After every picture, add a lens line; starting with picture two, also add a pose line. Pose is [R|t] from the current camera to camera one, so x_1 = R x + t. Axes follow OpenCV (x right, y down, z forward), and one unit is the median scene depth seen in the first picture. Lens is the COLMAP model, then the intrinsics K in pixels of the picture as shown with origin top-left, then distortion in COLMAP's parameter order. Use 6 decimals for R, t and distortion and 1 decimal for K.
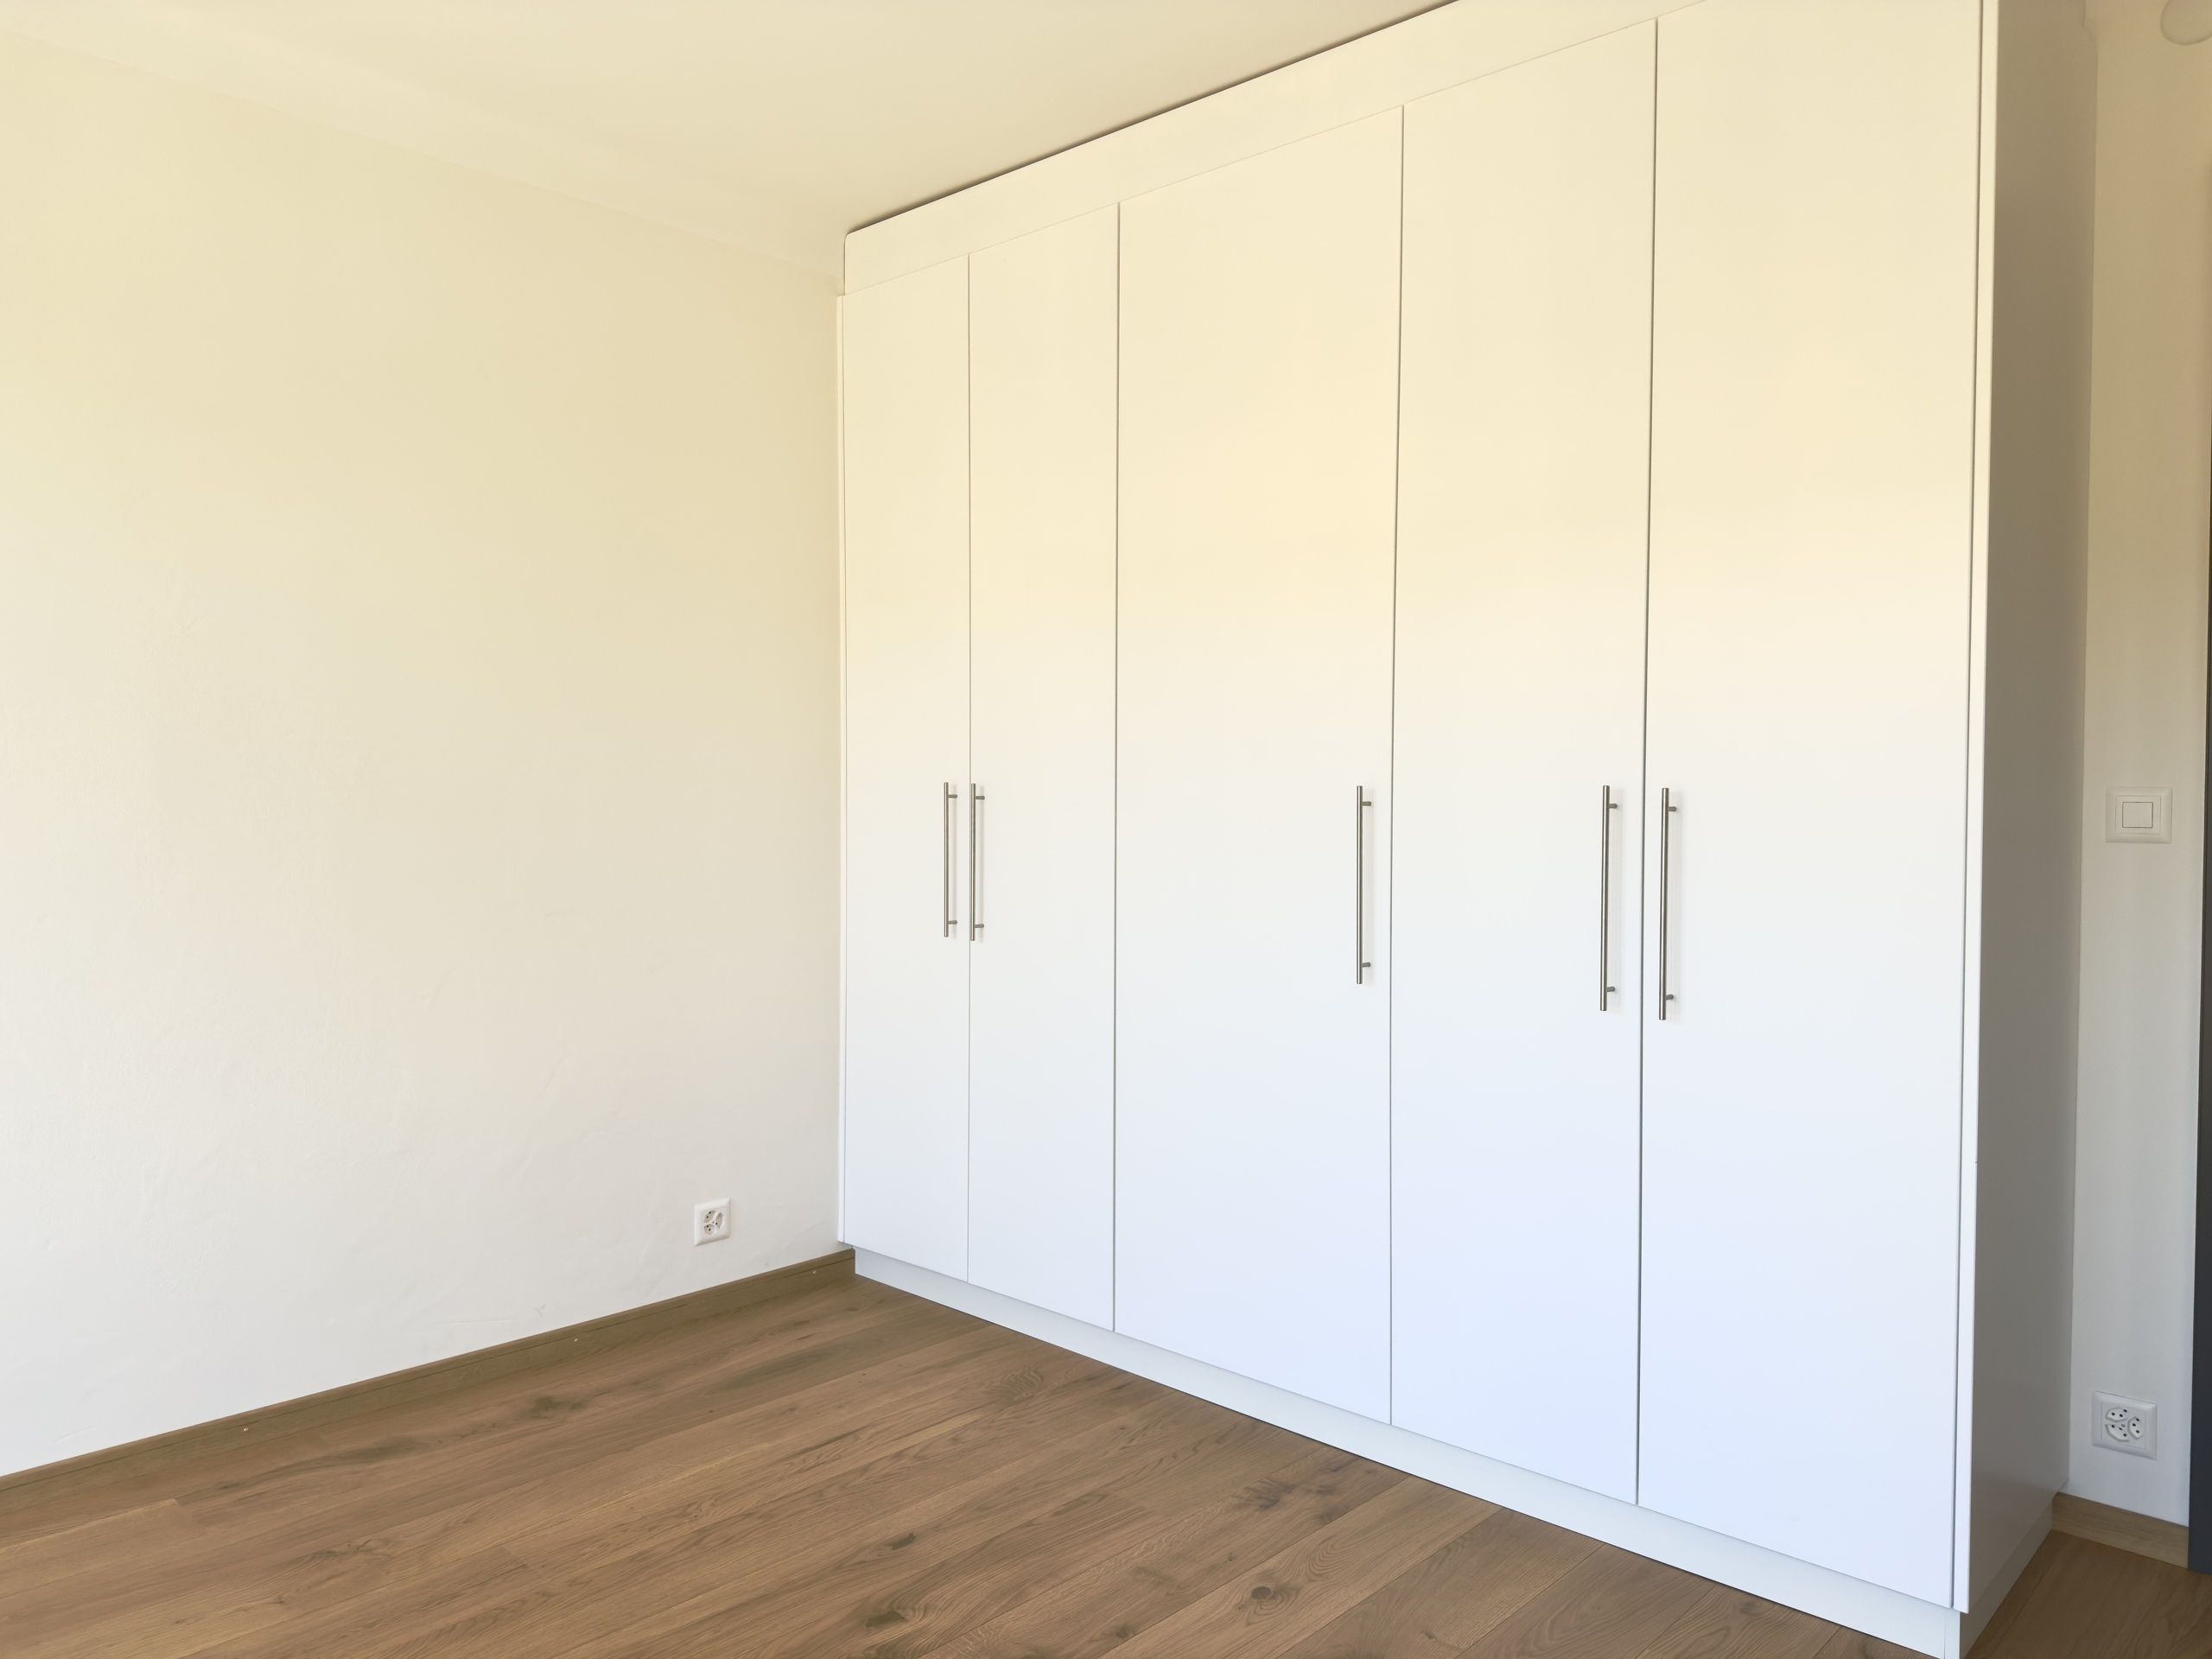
lens RADIAL K [[1540.8, 0, 1106.0], [0, 1540.8, 829.5], [0, 0, 1]] dist [0.052276, -0.090133]
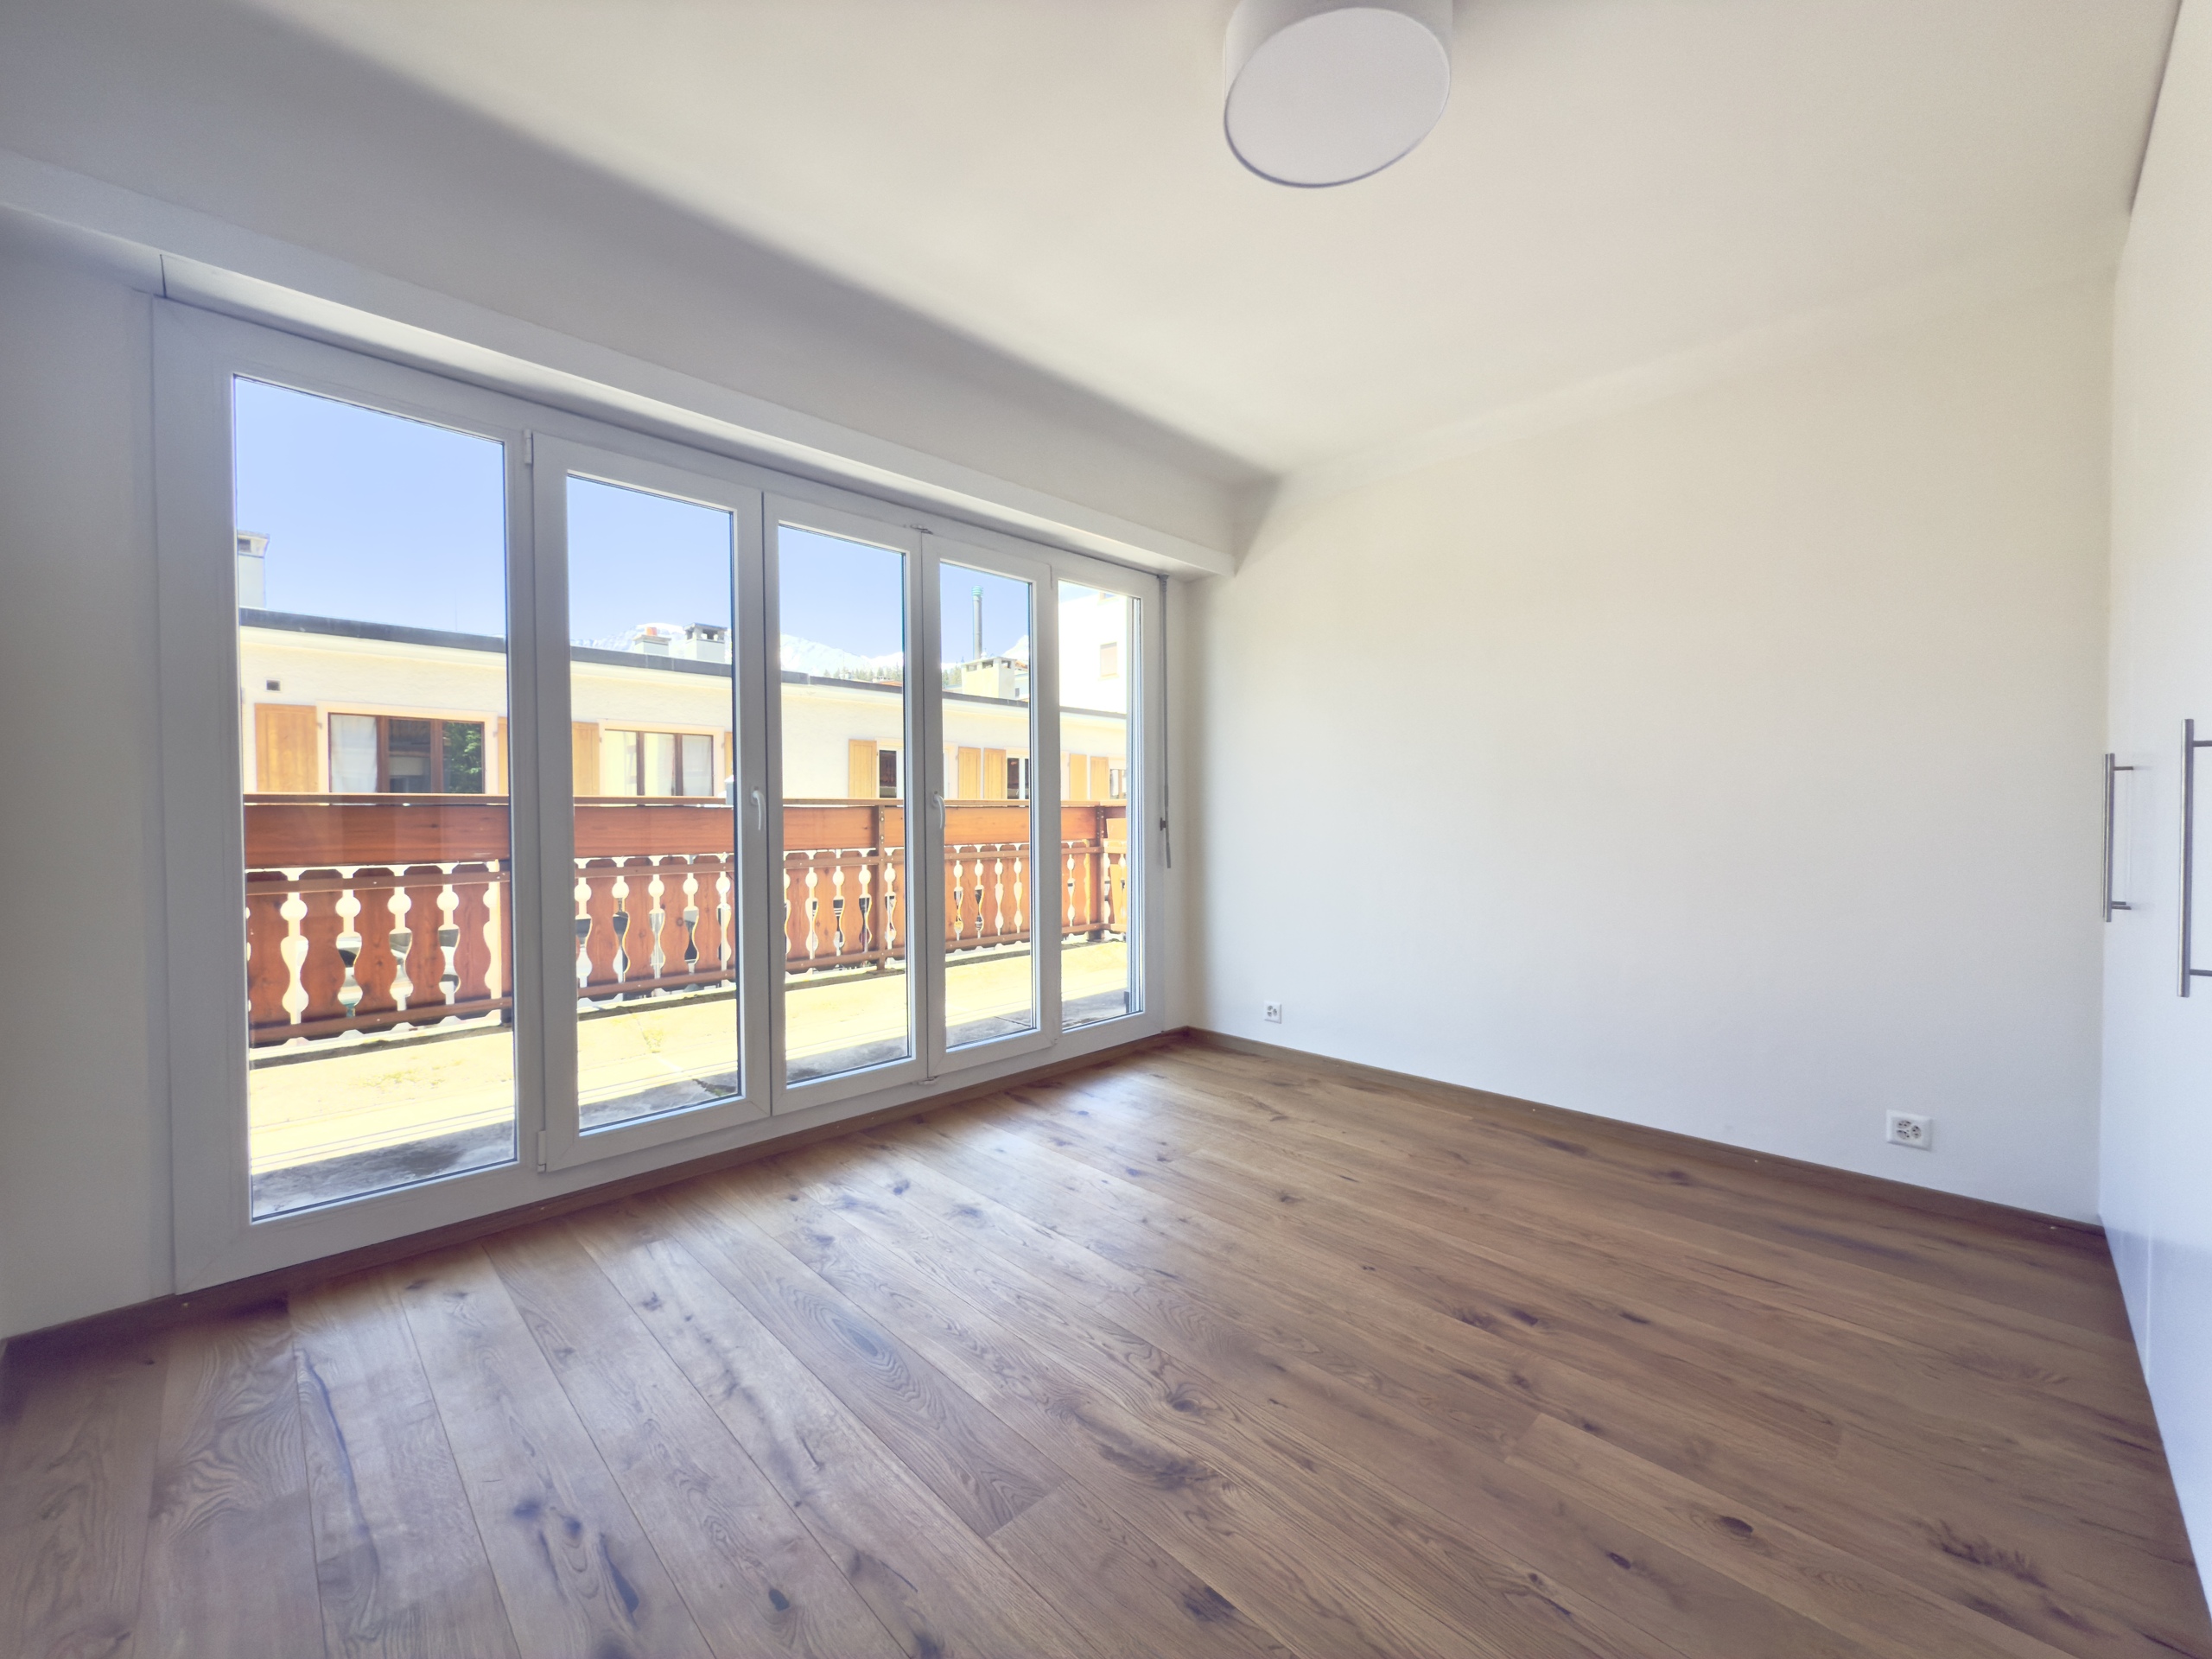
lens RADIAL K [[882.8, 0, 1106.0], [0, 882.8, 829.5], [0, 0, 1]] dist [-0.001260, -0.000356]
pose [[-0.020998, 0.024608, -0.999477, 0.594854], [-0.025098, 0.999369, 0.025133, 0.019808], [0.999464, 0.025612, -0.020368, 0.500423]]
